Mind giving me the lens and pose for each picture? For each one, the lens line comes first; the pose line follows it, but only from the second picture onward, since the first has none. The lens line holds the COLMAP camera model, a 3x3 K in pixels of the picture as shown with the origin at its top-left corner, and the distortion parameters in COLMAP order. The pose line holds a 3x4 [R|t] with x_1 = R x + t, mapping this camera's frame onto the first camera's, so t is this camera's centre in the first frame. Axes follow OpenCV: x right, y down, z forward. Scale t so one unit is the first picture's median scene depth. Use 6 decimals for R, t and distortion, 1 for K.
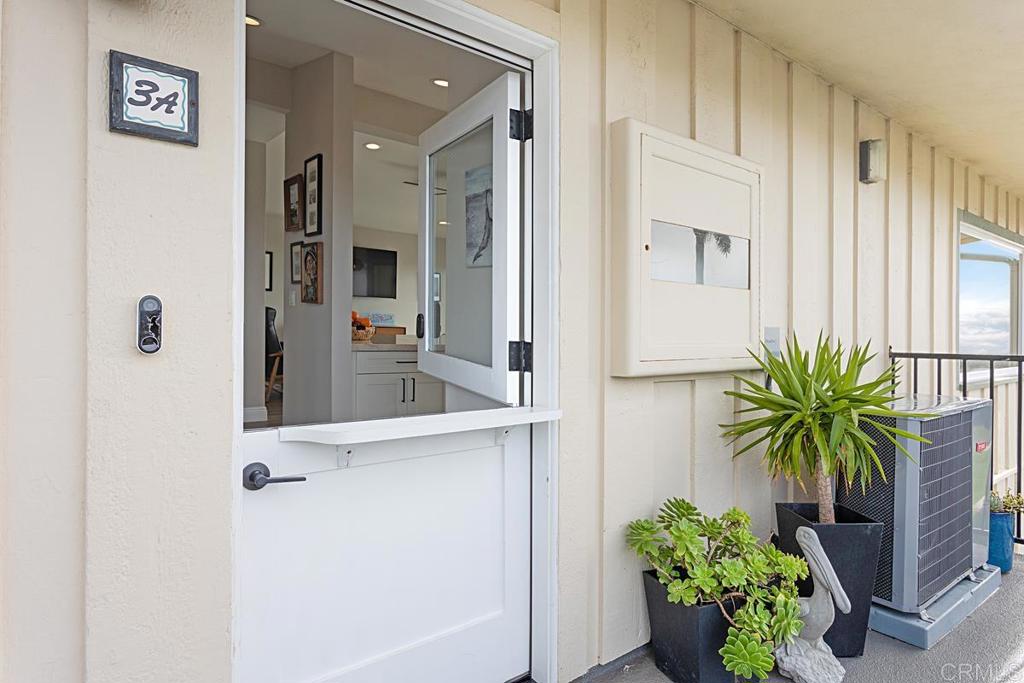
lens RADIAL K [[579.9, 0, 511.0], [0, 579.9, 339.8], [0, 0, 1]] dist [-0.002428, 0.000542]
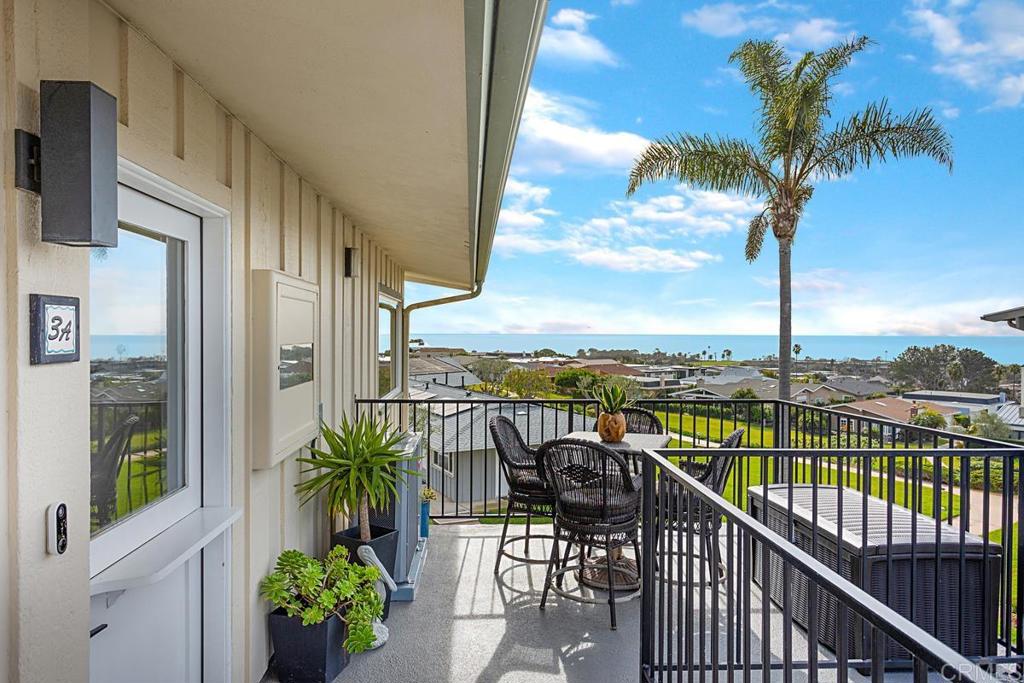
lens RADIAL K [[662.3, 0, 511.9], [0, 662.3, 342.4], [0, 0, 1]] dist [0.000888, 0.003109]
pose [[0.557673, -0.017720, 0.829872, -0.721952], [-0.003844, 0.999706, 0.023930, -0.256634], [-0.830052, -0.016535, 0.557441, -0.277777]]
